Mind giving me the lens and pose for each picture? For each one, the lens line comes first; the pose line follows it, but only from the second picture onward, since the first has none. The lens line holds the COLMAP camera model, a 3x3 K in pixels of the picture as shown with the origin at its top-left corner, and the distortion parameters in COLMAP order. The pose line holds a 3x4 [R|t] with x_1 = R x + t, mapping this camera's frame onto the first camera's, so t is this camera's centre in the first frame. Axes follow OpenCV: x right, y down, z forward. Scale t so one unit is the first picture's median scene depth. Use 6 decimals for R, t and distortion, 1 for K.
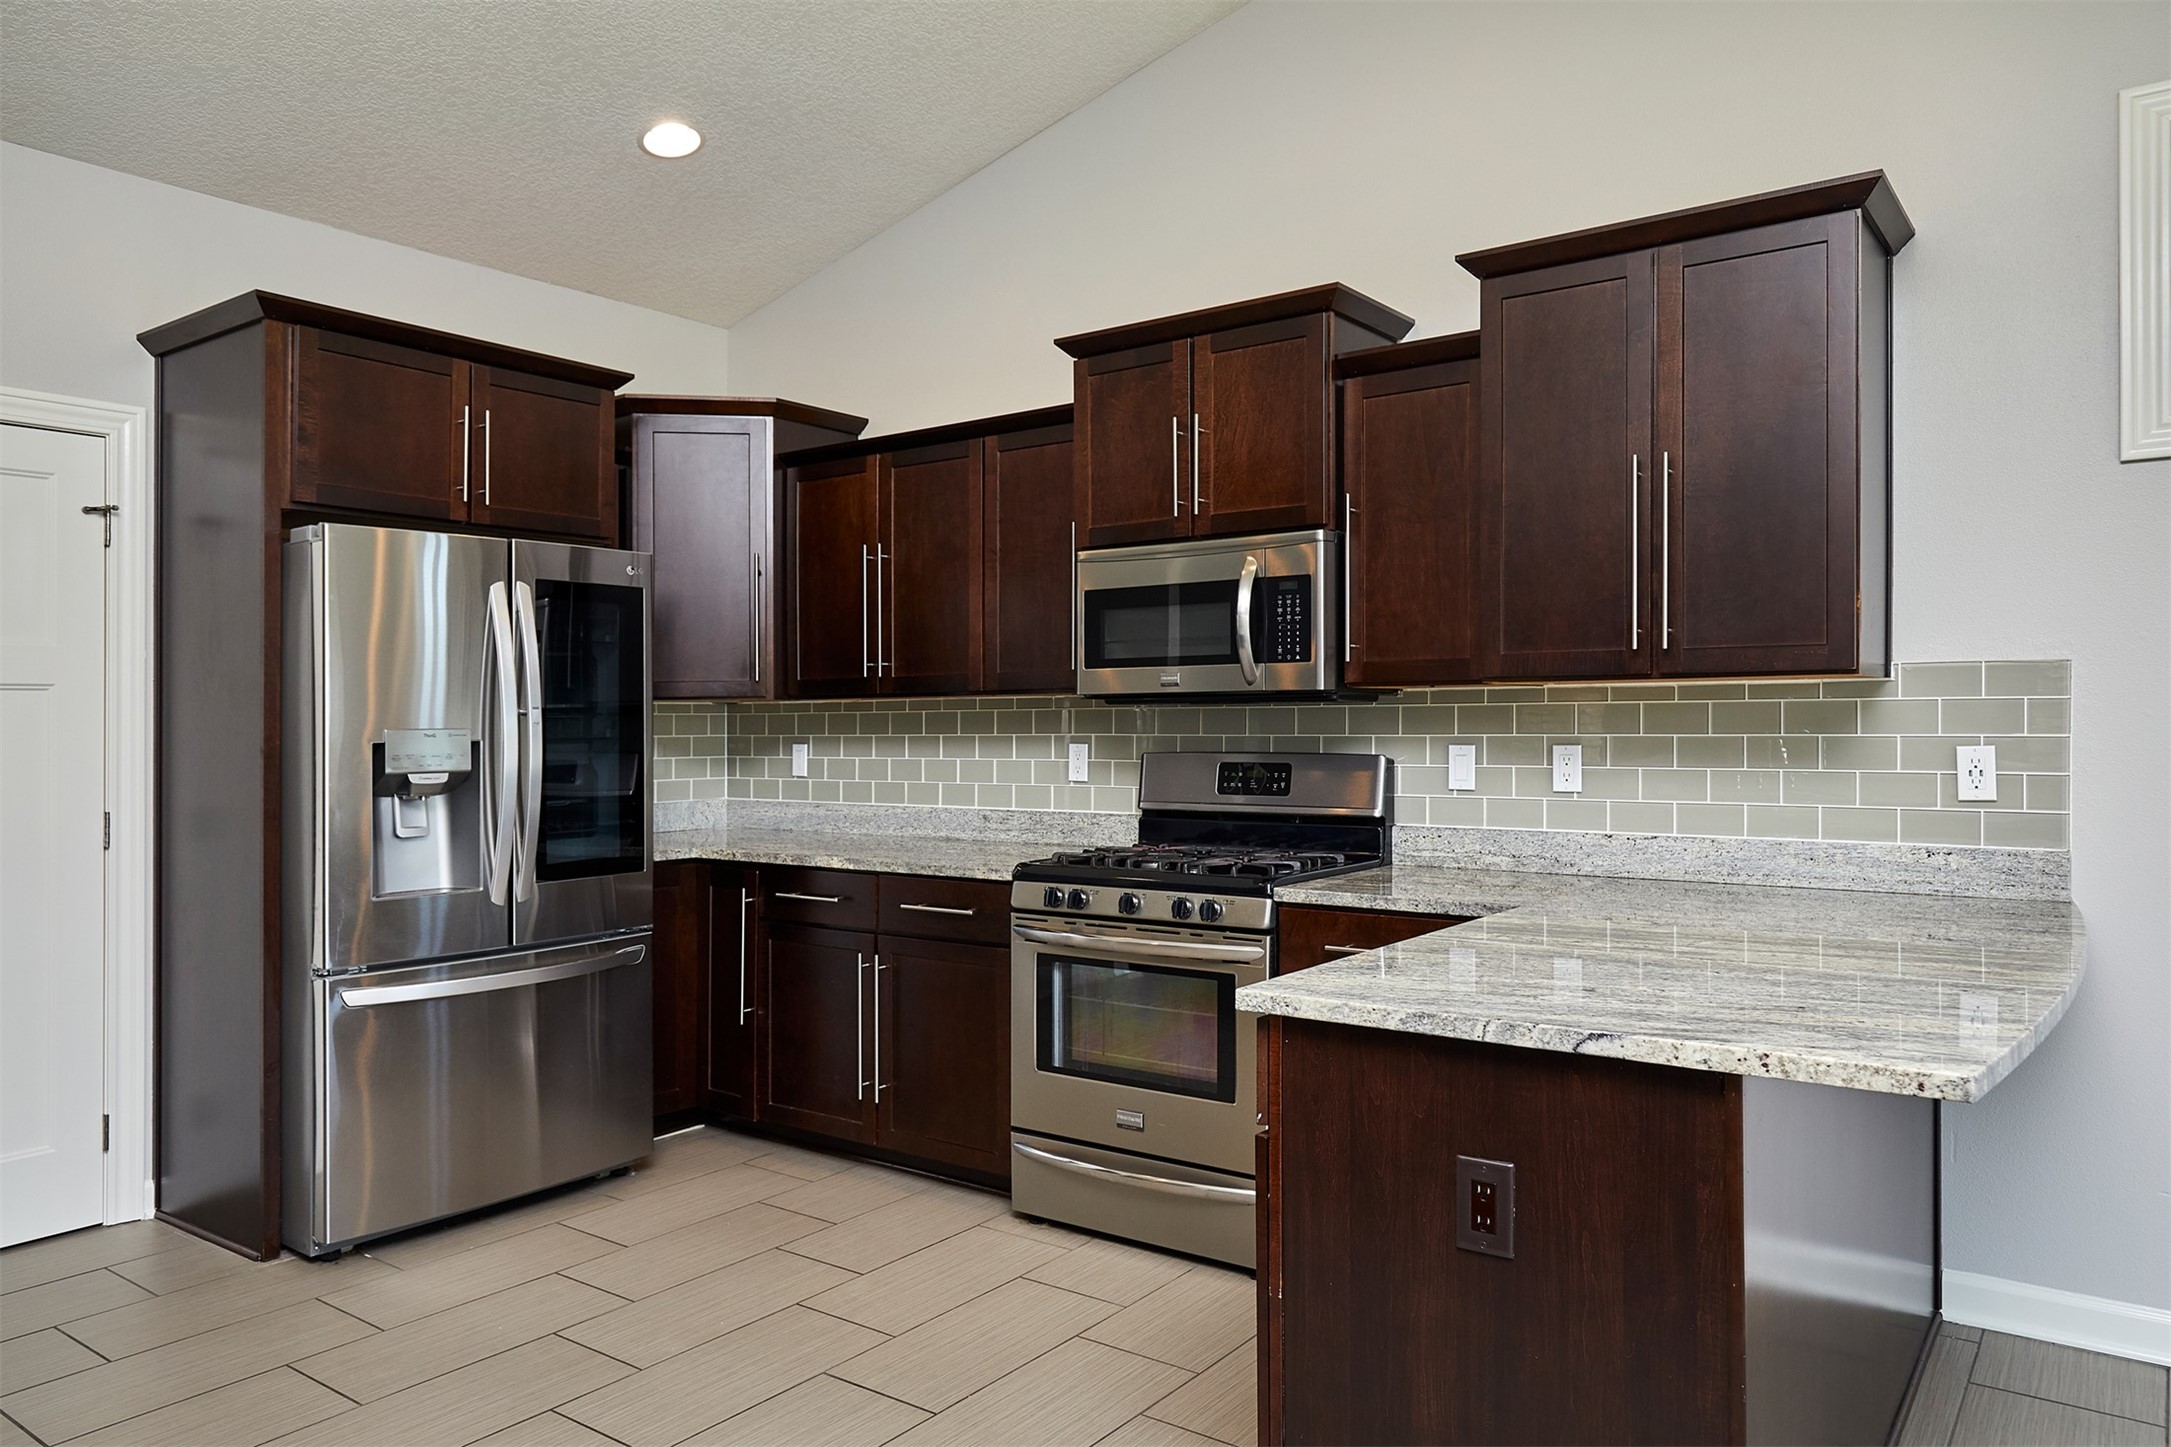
lens RADIAL K [[1473.5, 0, 1088.5], [0, 1473.5, 705.6], [0, 0, 1]] dist [0.001772, -0.002436]
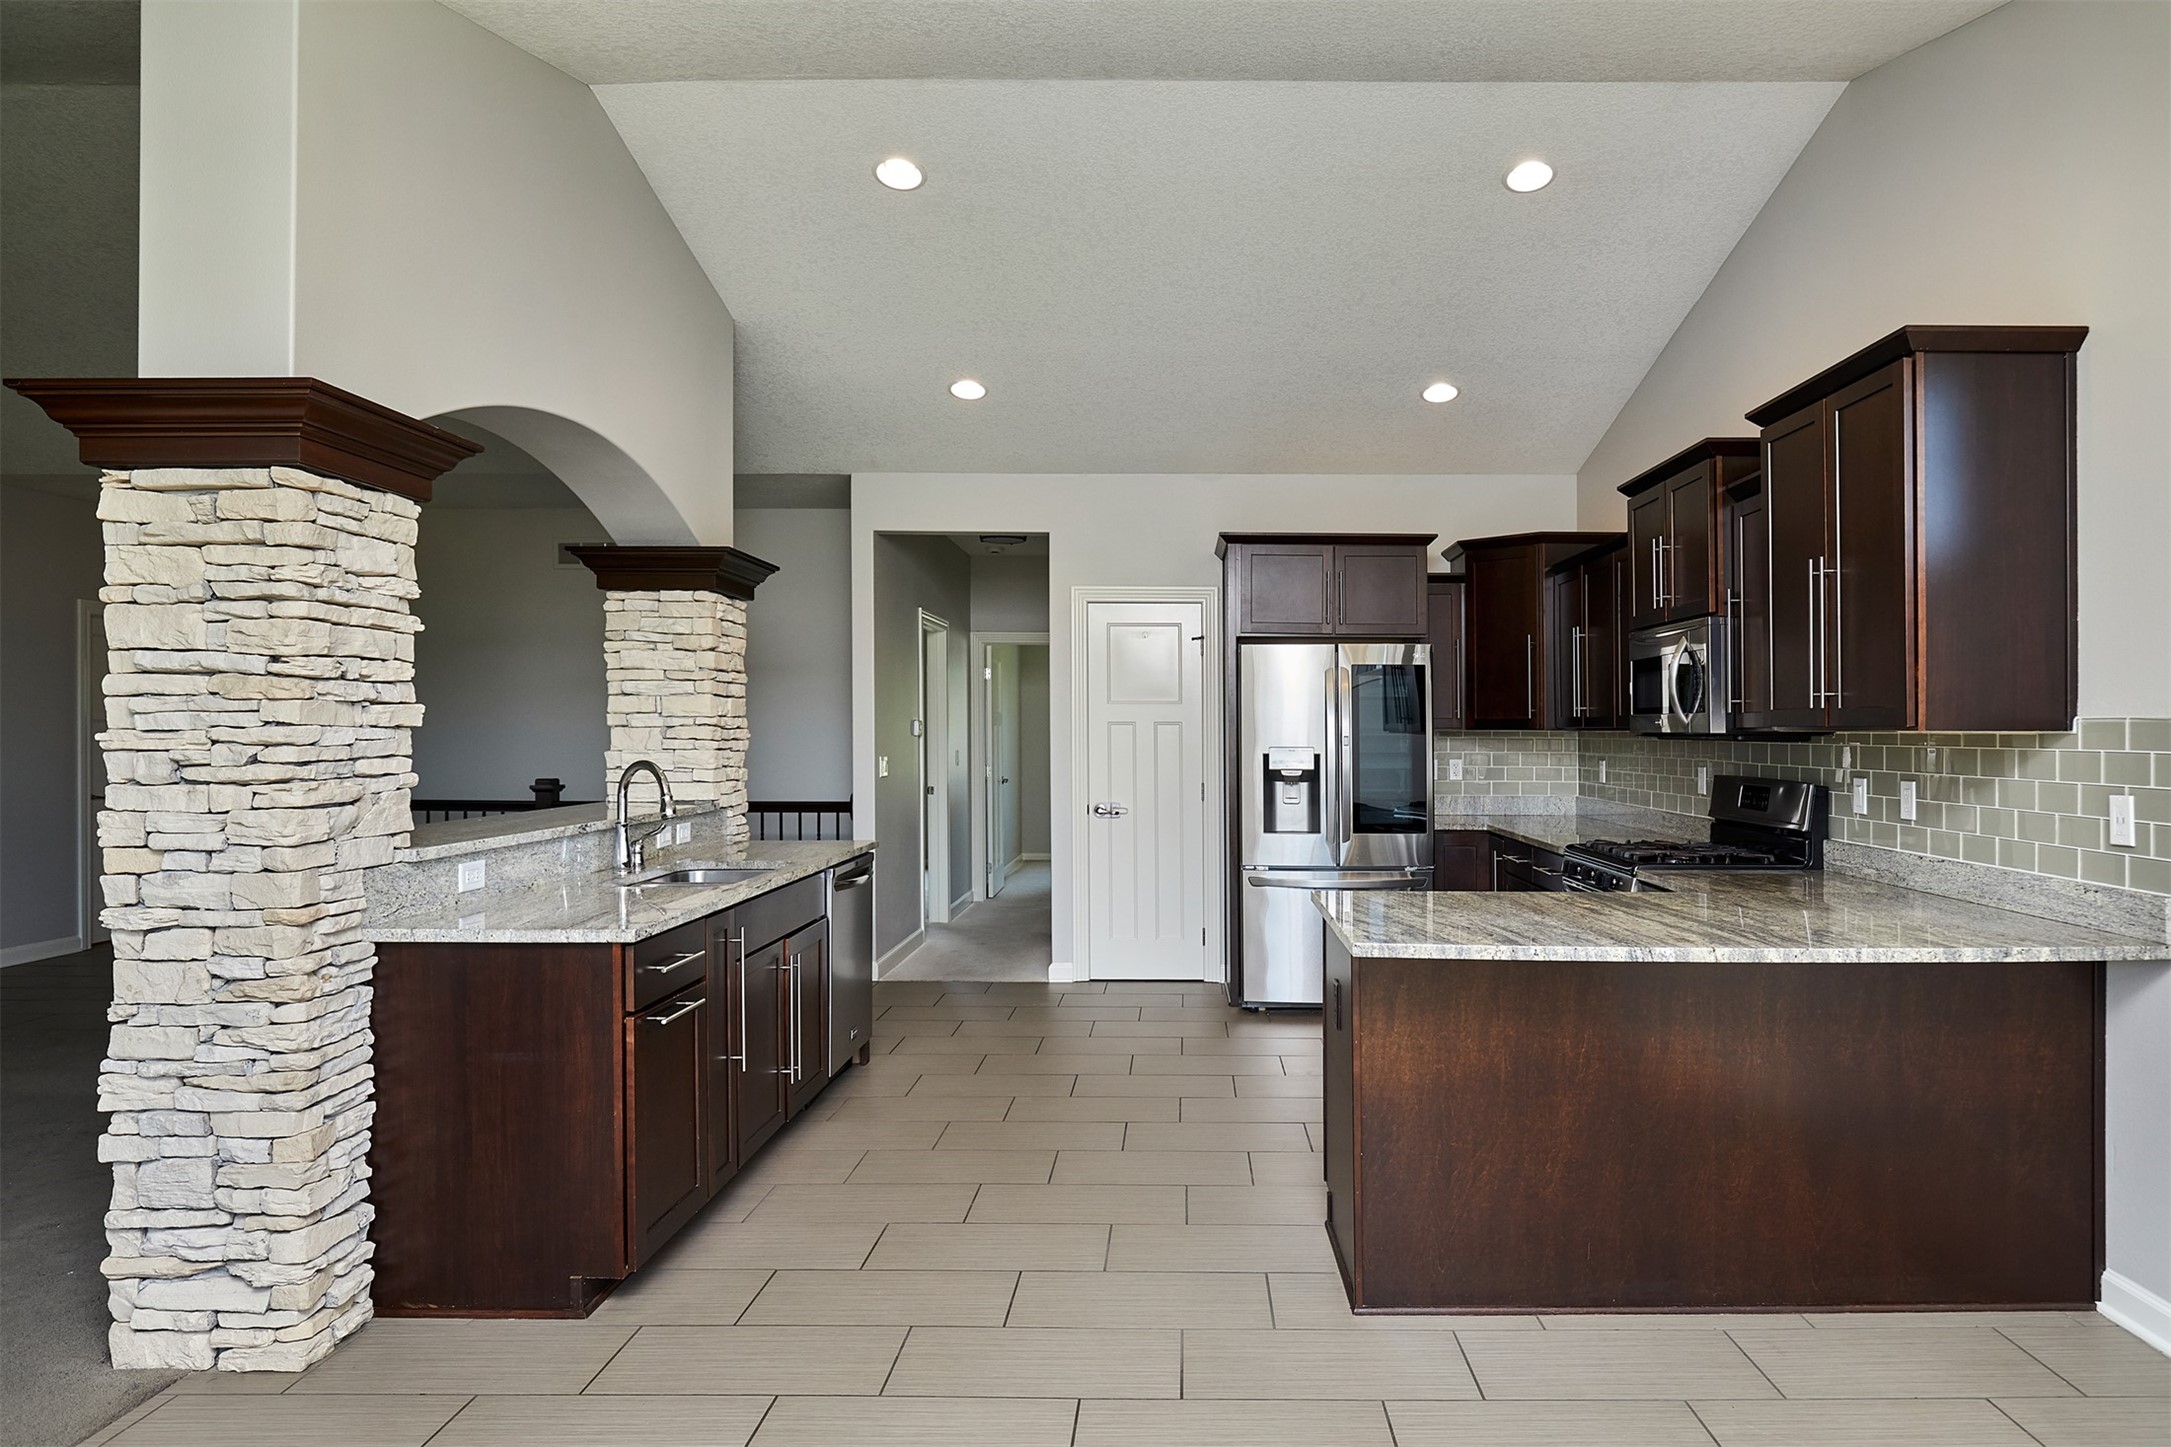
lens RADIAL K [[1297.6, 0, 1085.5], [0, 1297.6, 723.5], [0, 0, 1]] dist [0.001098, -0.000019]
pose [[0.547393, 0.006015, -0.836854, 0.847274], [0.003025, 0.999953, 0.009166, -0.032151], [0.836870, -0.007549, 0.547349, -0.147859]]
